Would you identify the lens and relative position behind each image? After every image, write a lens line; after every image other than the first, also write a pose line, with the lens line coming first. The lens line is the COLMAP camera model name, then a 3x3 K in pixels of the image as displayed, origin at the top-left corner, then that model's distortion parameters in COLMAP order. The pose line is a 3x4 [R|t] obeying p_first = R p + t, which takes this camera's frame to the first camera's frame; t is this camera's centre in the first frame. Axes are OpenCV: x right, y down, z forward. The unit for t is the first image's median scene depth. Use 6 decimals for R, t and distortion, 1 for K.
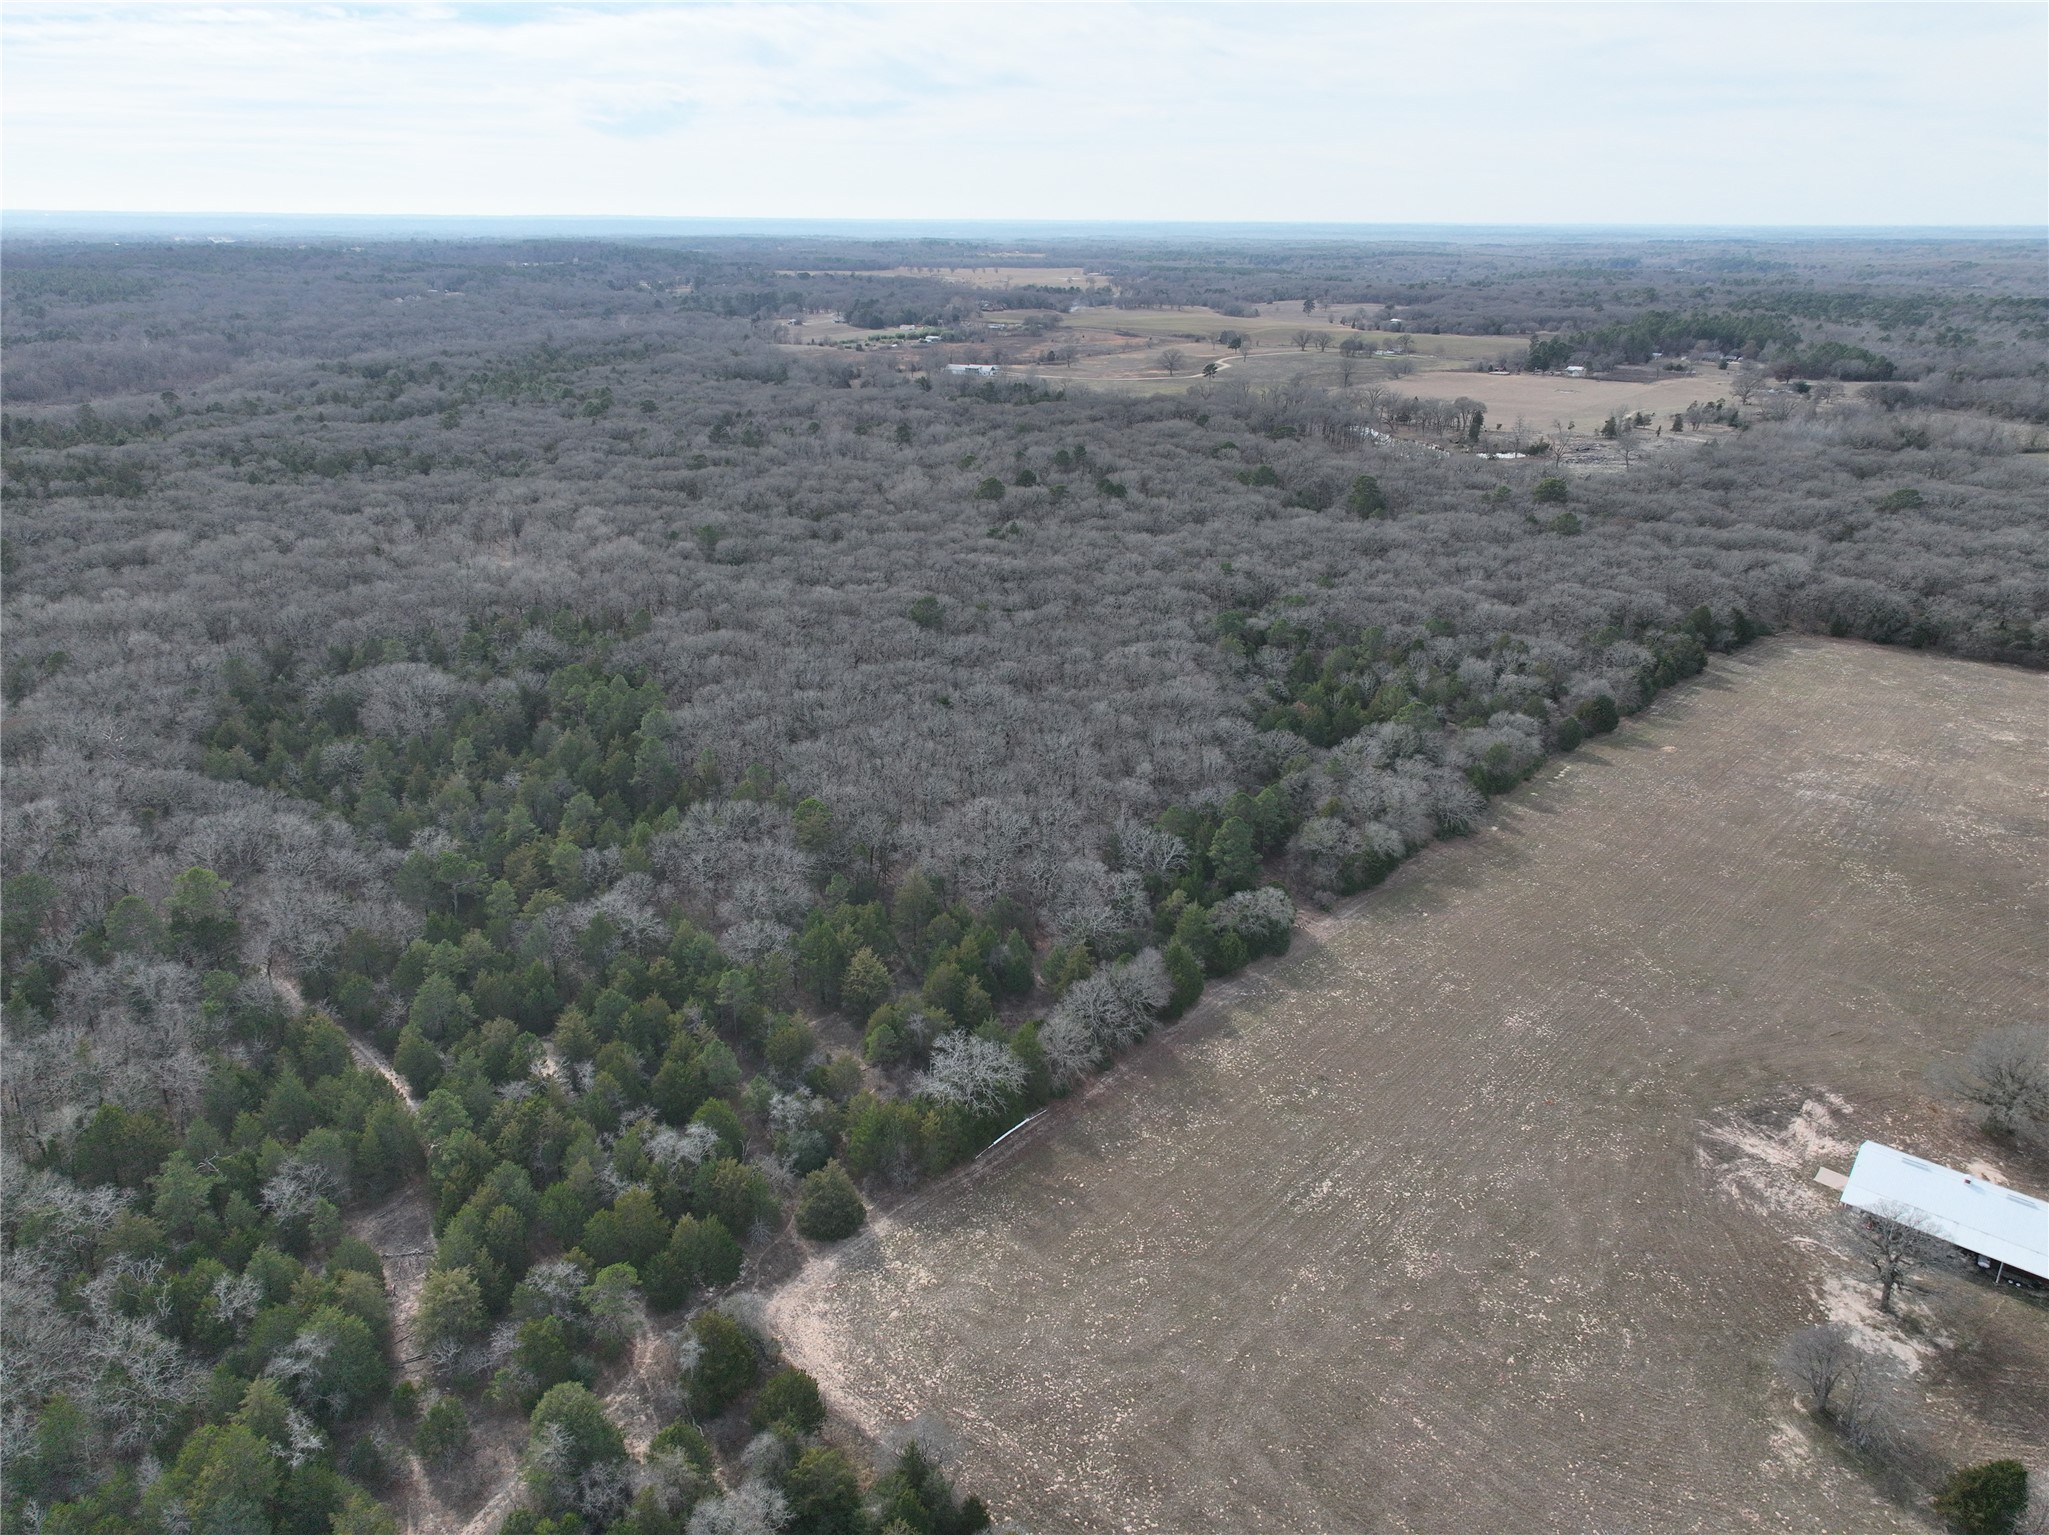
lens RADIAL K [[1418.8, 0, 1024.5], [0, 1418.8, 767.5], [0, 0, 1]] dist [-0.011350, 0.028179]
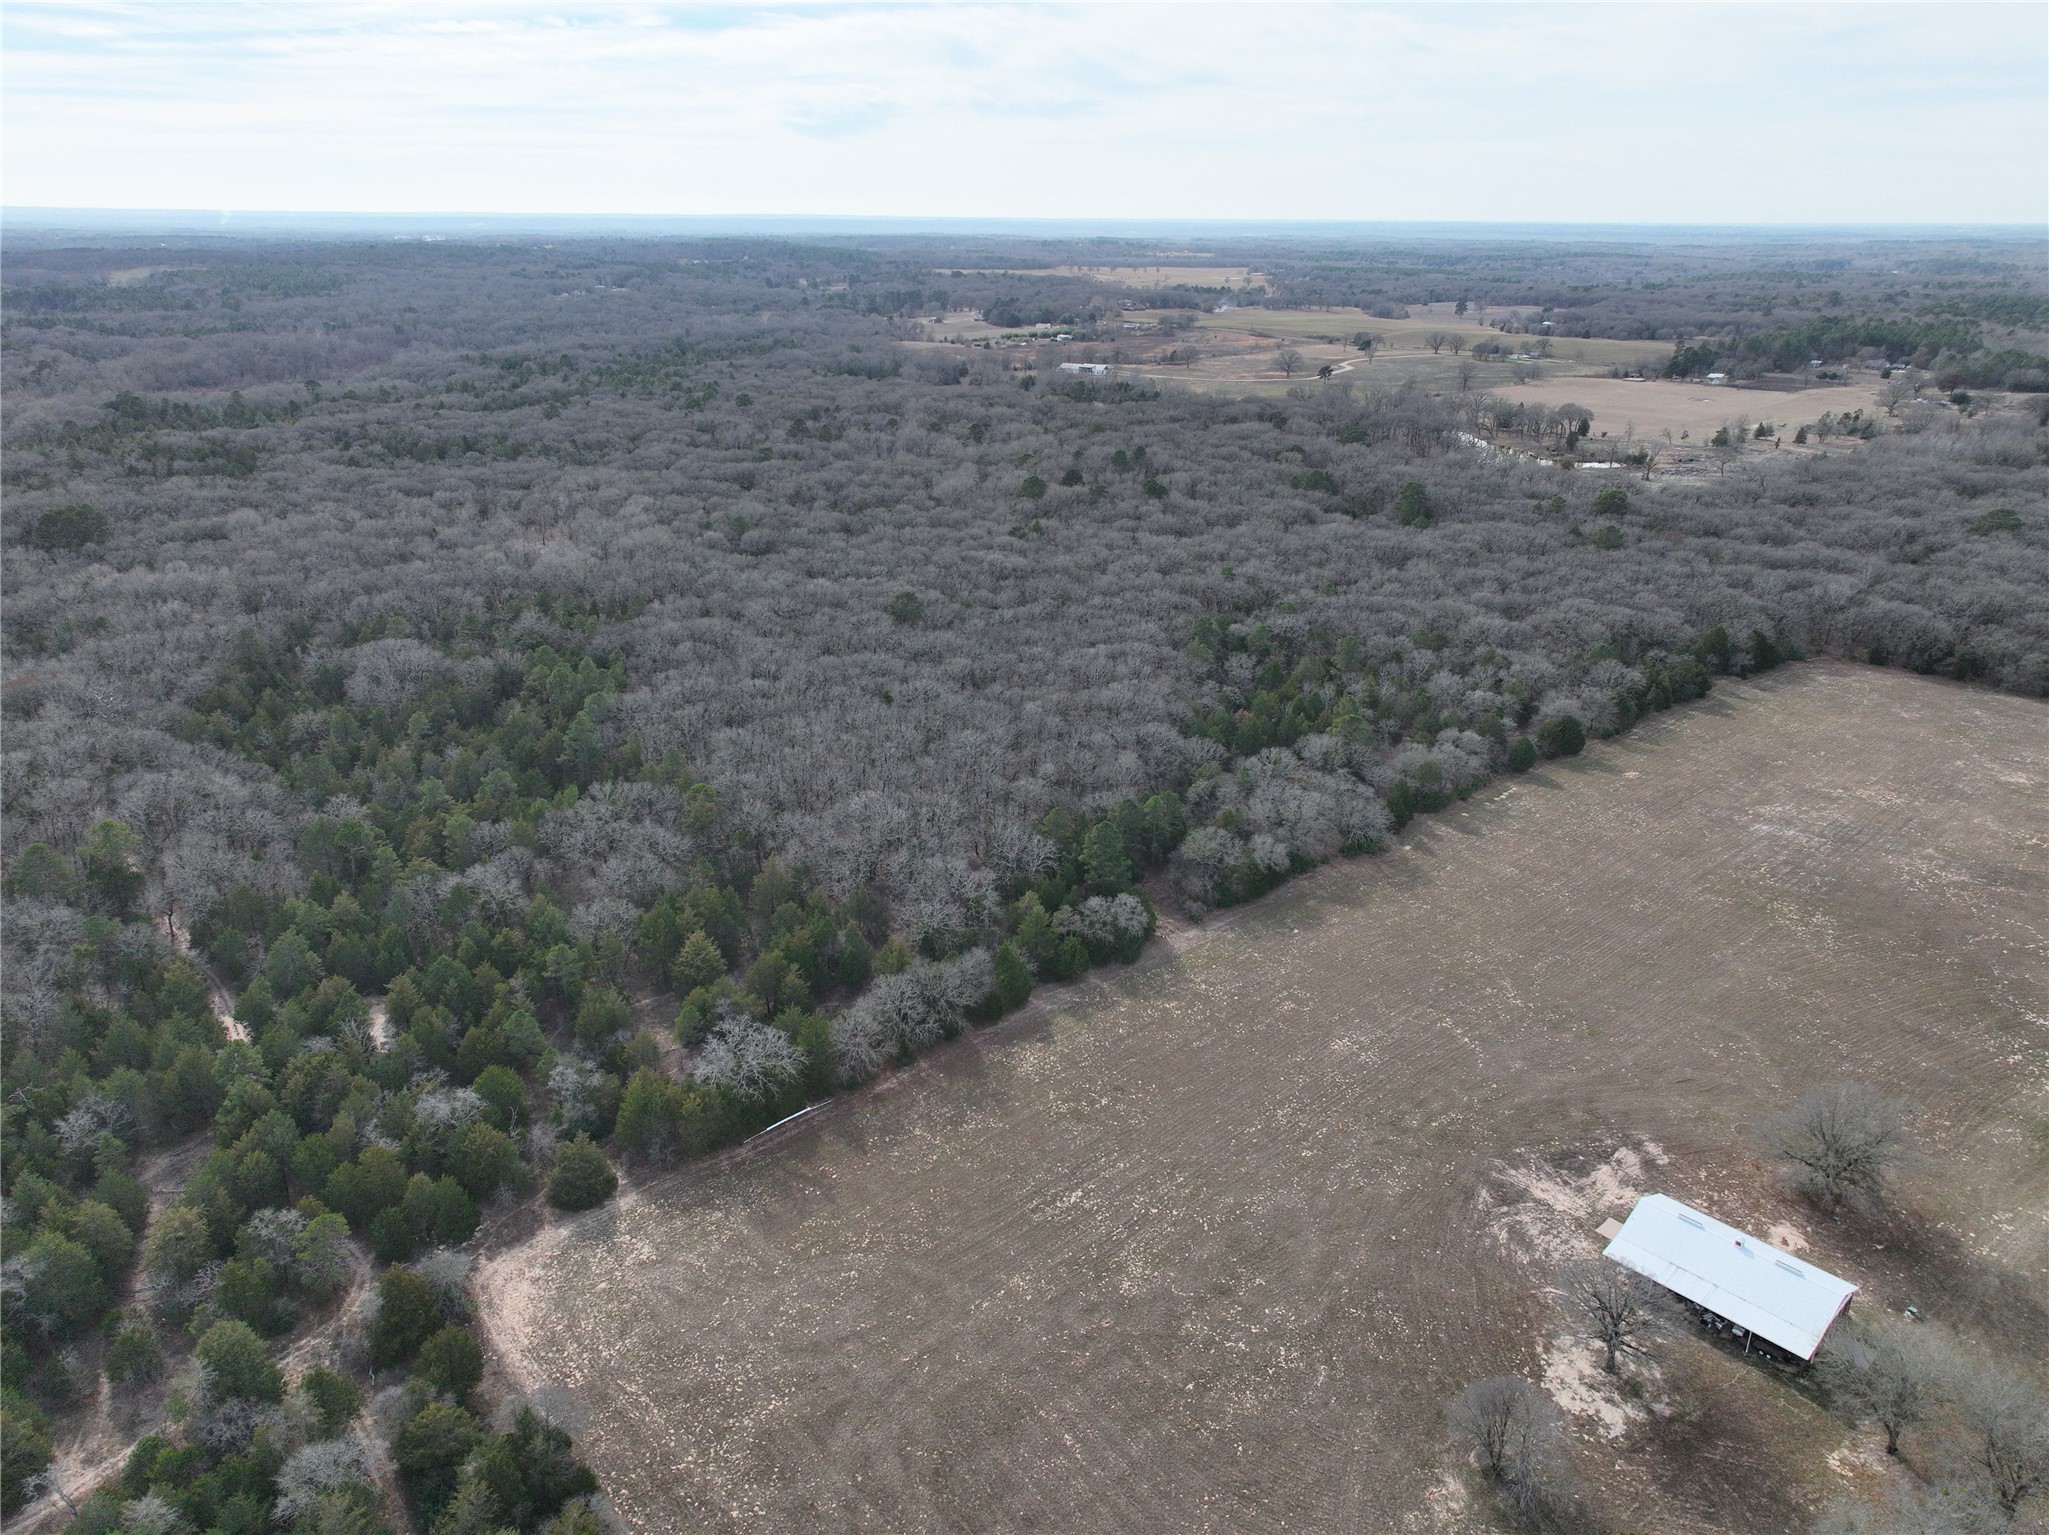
lens RADIAL K [[1418.8, 0, 1024.5], [0, 1418.8, 767.5], [0, 0, 1]] dist [-0.011350, 0.028179]
pose [[0.992583, 0.044807, -0.113008, 0.186340], [-0.044754, 0.998993, 0.003010, -0.003035], [0.113029, 0.002070, 0.993590, 0.009758]]
